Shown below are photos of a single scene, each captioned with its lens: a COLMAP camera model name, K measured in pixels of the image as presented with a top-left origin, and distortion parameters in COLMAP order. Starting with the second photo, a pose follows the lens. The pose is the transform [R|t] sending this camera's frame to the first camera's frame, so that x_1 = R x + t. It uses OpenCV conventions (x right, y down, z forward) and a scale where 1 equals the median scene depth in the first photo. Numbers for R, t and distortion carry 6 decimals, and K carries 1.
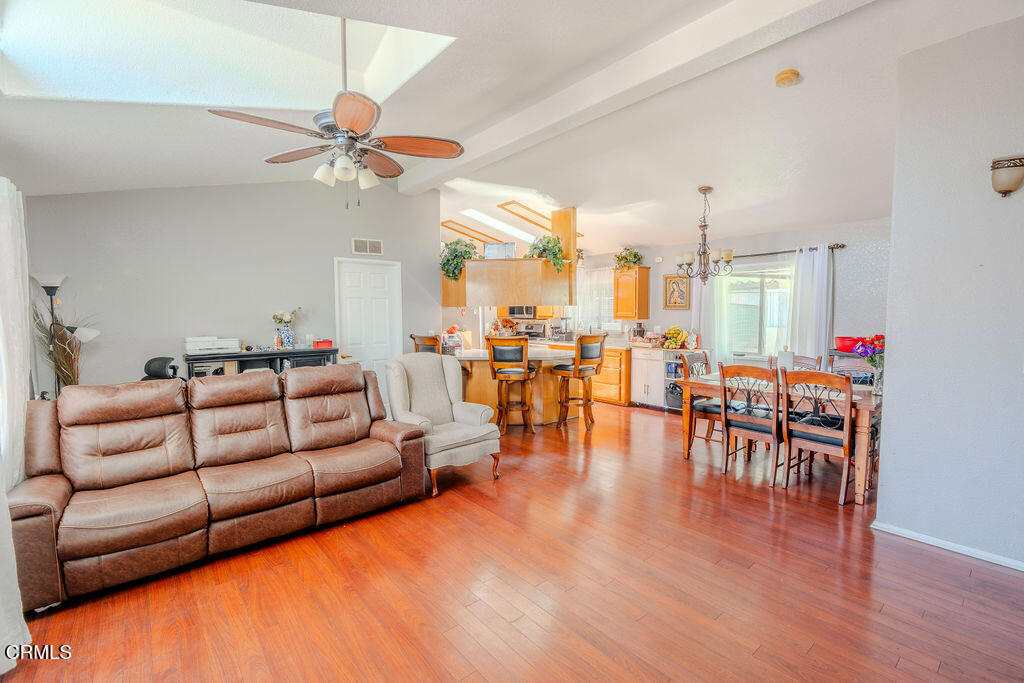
lens RADIAL K [[449.5, 0, 511.2], [0, 449.5, 342.7], [0, 0, 1]] dist [-0.010011, 0.000340]
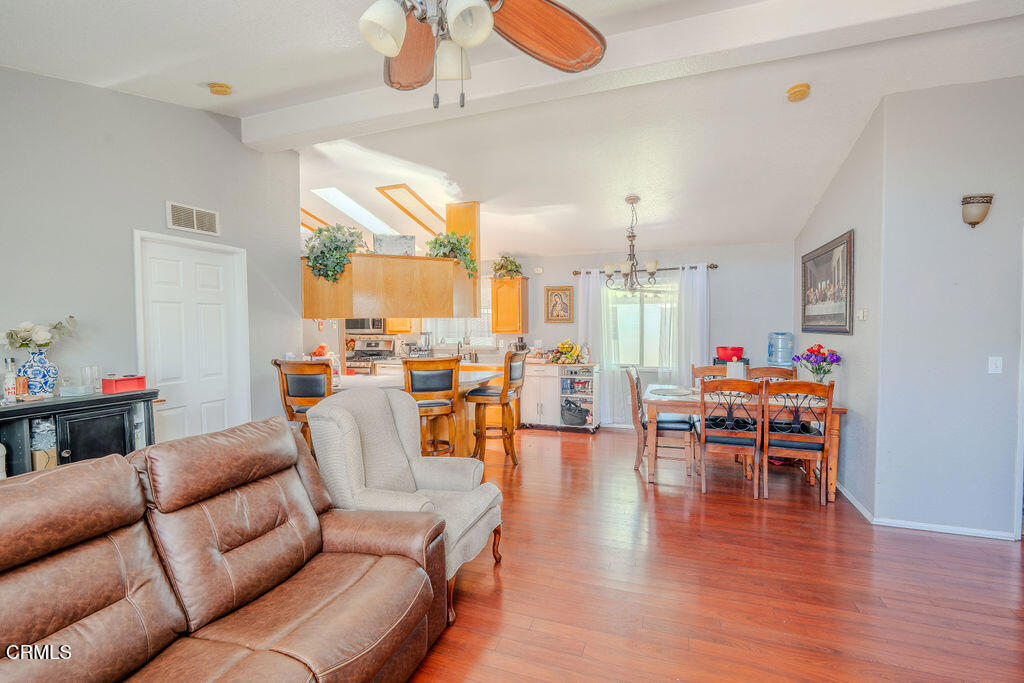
lens RADIAL K [[451.2, 0, 509.8], [0, 451.2, 341.6], [0, 0, 1]] dist [-0.010991, 0.000536]
pose [[0.864719, -0.018753, 0.501906, -0.259894], [0.036173, 0.999033, -0.024994, -0.016106], [-0.500952, 0.039768, 0.864561, 0.263649]]
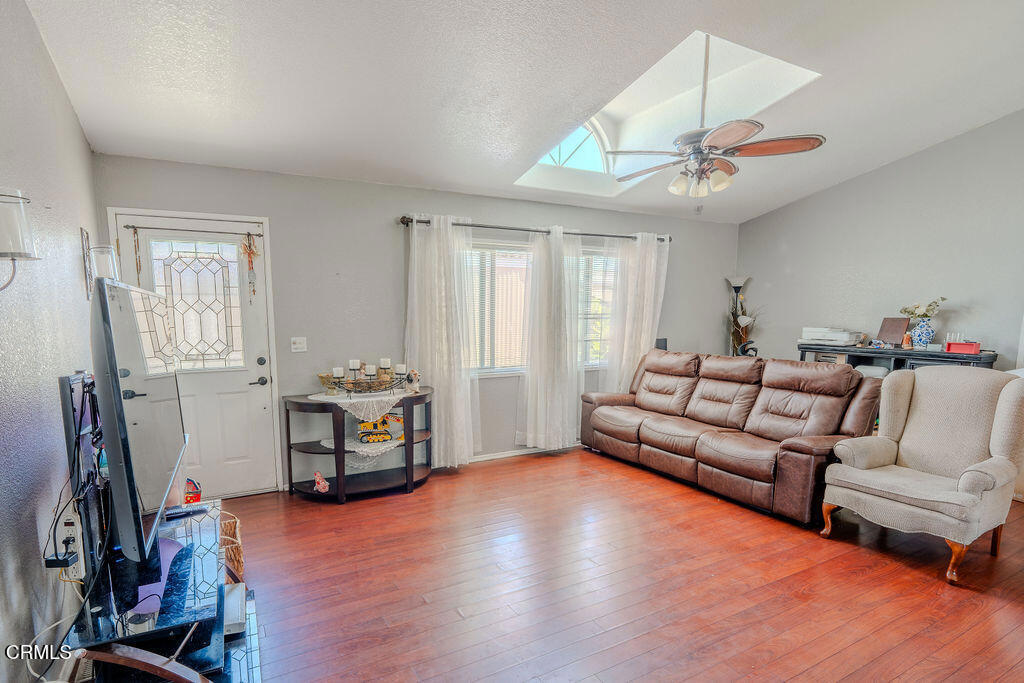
lens RADIAL K [[503.9, 0, 467.5], [0, 503.9, 382.1], [0, 0, 1]] dist [-0.014356, 0.000341]
pose [[-0.214013, 0.146638, -0.965762, 0.513941], [-0.061481, 0.984686, 0.163135, -0.023286], [0.974894, 0.094289, -0.201720, 0.345665]]
